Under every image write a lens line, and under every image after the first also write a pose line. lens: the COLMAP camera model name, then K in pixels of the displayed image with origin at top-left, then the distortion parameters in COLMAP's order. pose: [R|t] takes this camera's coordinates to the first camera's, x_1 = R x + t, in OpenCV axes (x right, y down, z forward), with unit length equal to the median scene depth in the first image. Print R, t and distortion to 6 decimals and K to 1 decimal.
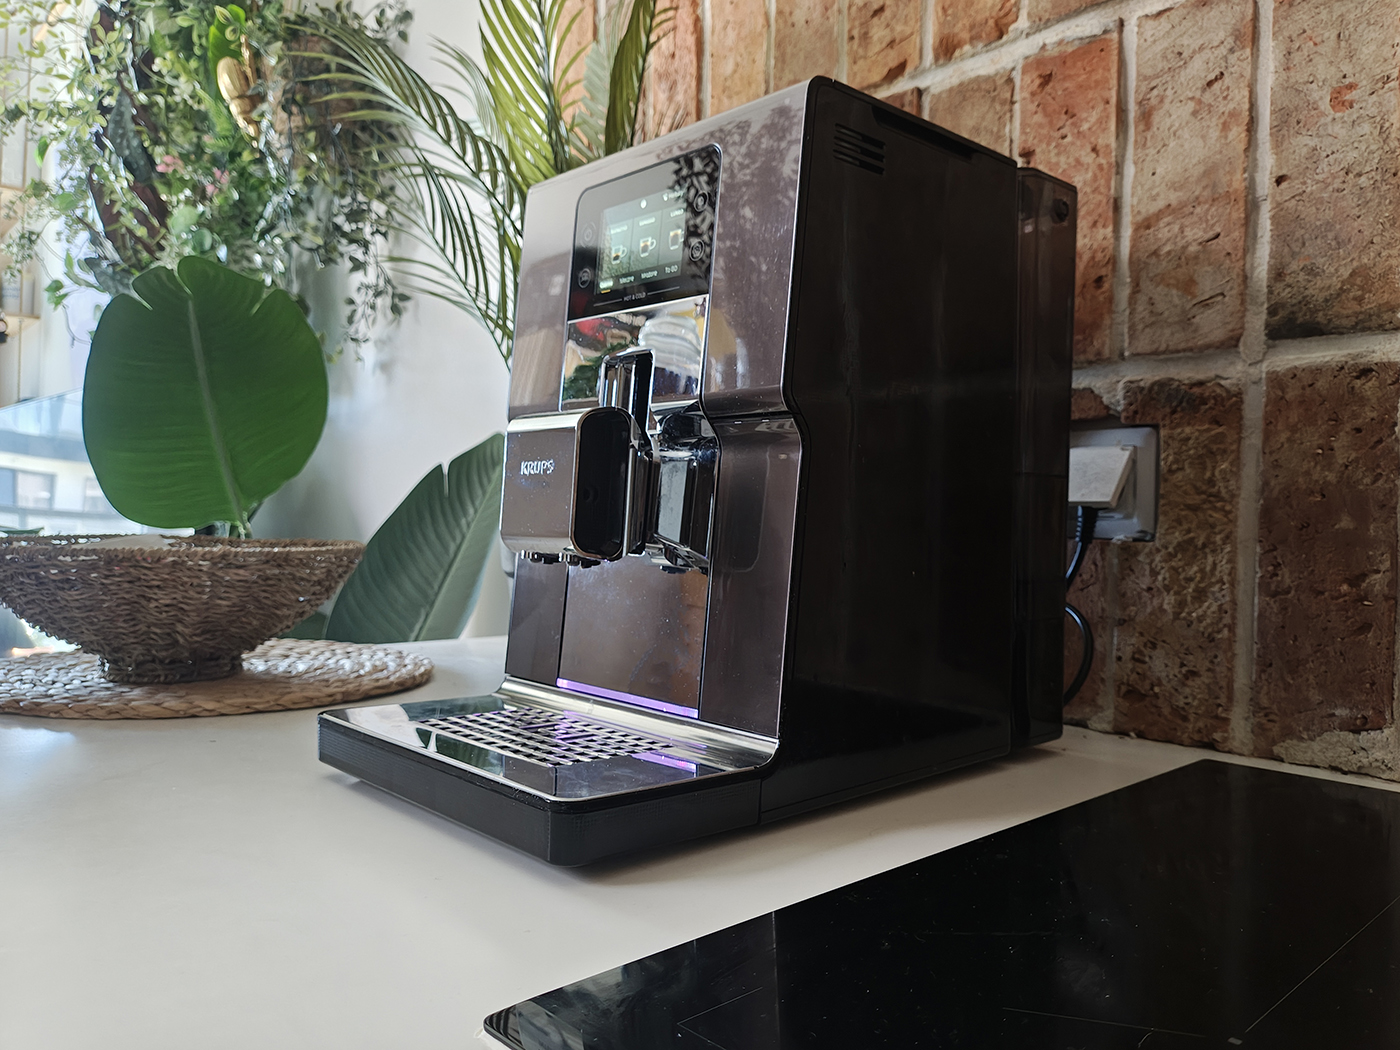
lens RADIAL K [[1087.7, 0, 689.0], [0, 1087.7, 528.5], [0, 0, 1]] dist [-0.059619, -0.001462]
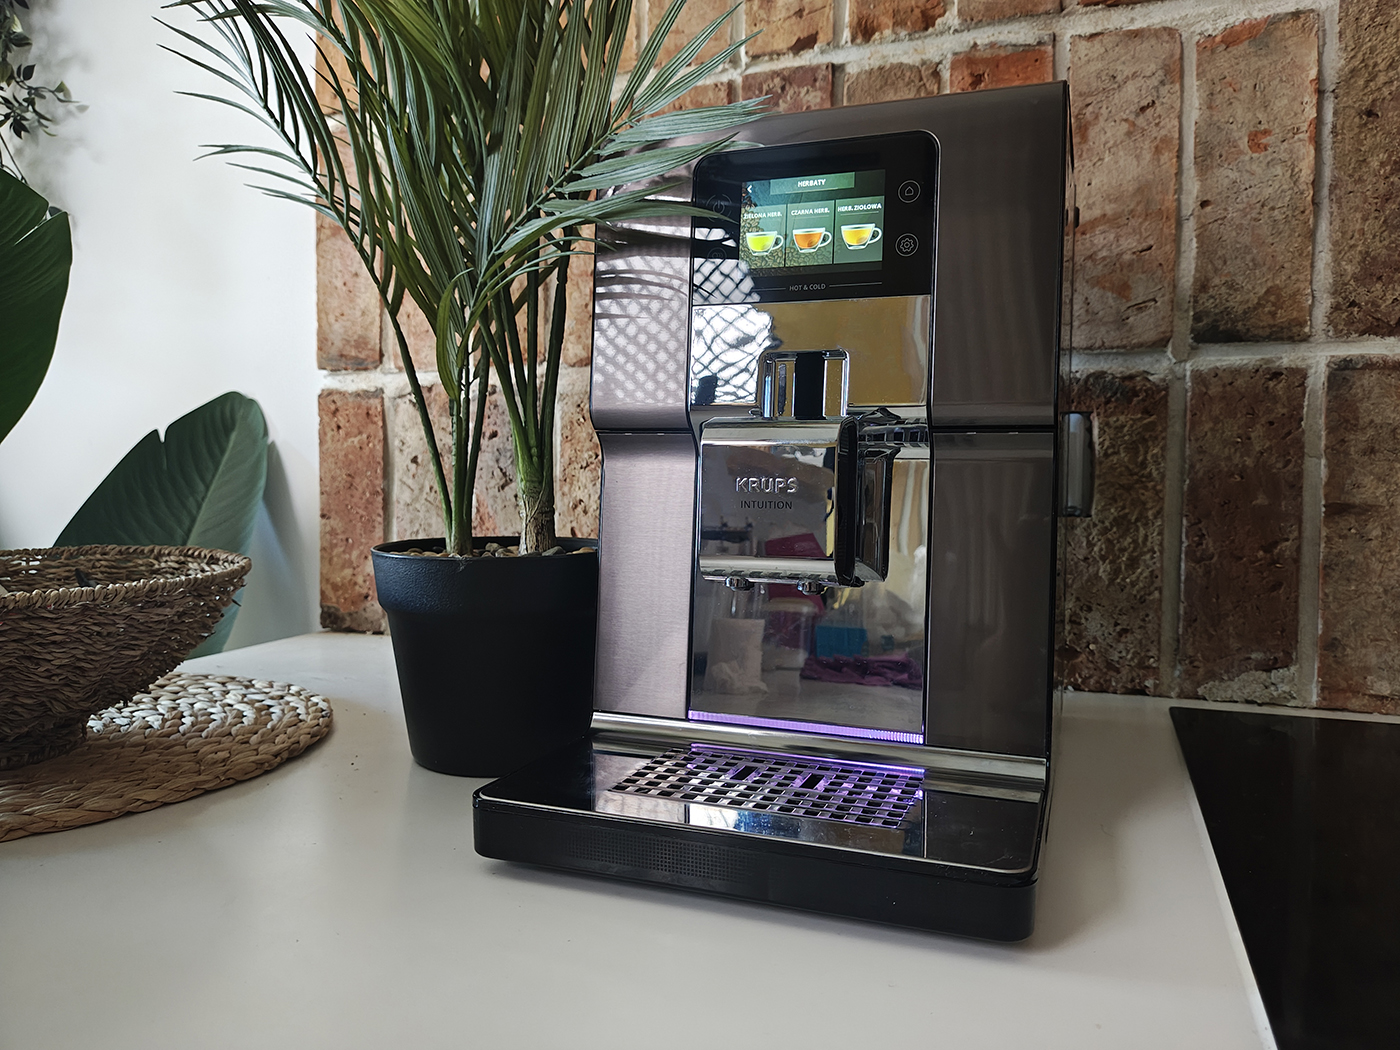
lens RADIAL K [[1087.7, 0, 696.4], [0, 1087.7, 516.5], [0, 0, 1]] dist [-0.059619, -0.001462]
pose [[0.888911, -0.045909, 0.455773, -0.460793], [0.021926, 0.998089, 0.057772, -0.064276], [-0.457554, -0.041361, 0.888219, 0.193133]]
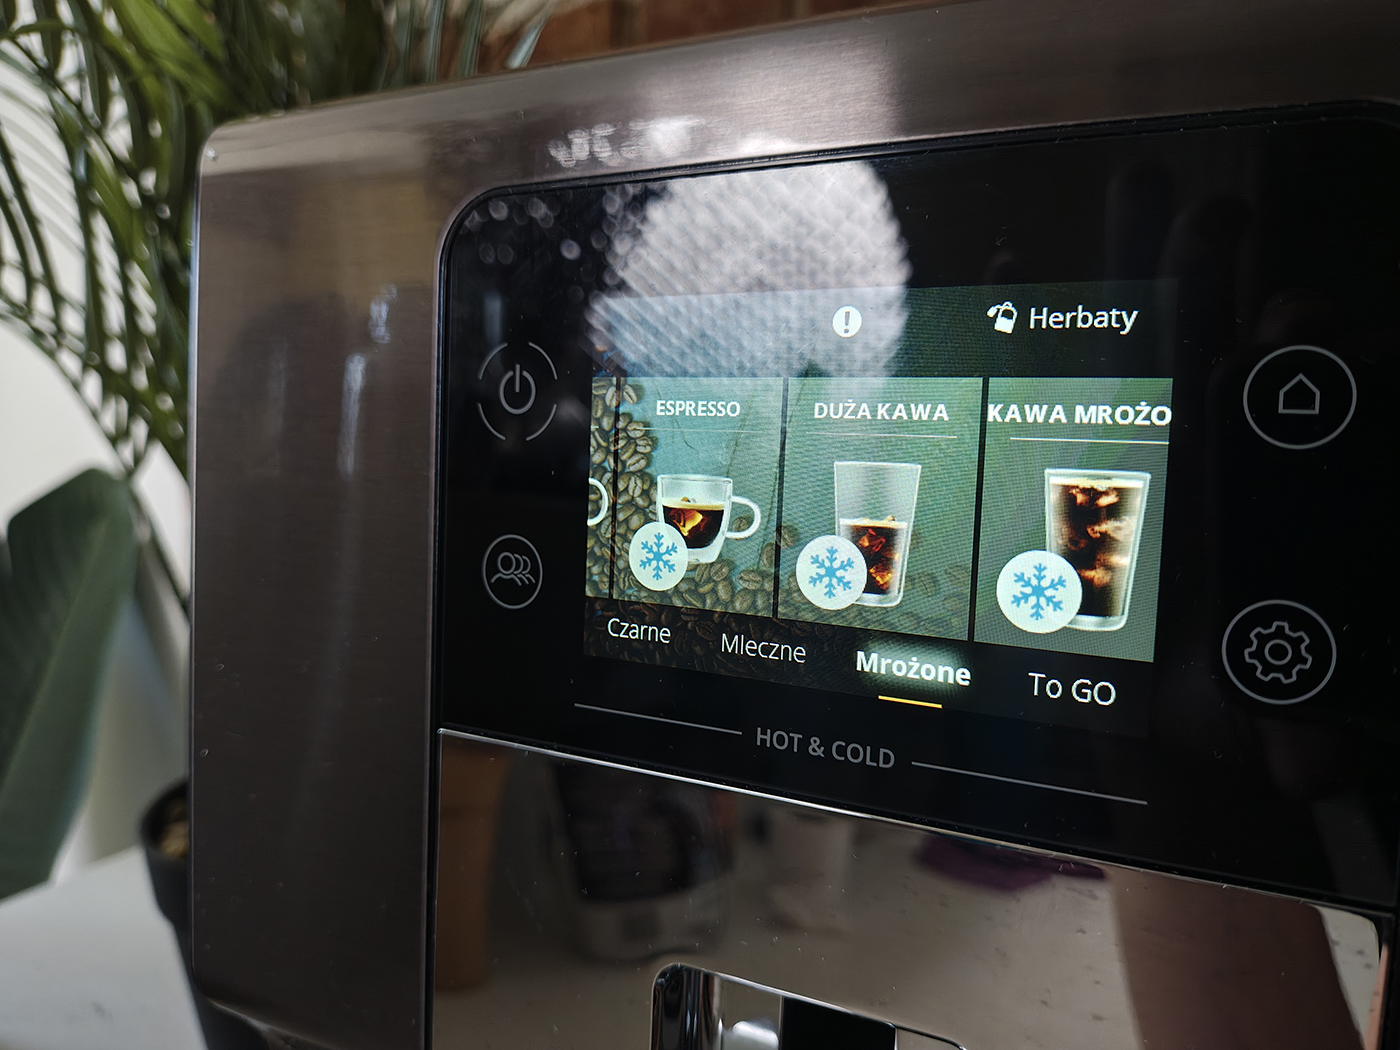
lens RADIAL K [[1087.7, 0, 680.7], [0, 1087.7, 532.6], [0, 0, 1]] dist [-0.059619, -0.001462]
pose [[0.945544, -0.064869, 0.318964, -0.120932], [0.019390, 0.989425, 0.143743, -0.242934], [-0.324915, -0.129731, 0.936803, 0.672430]]
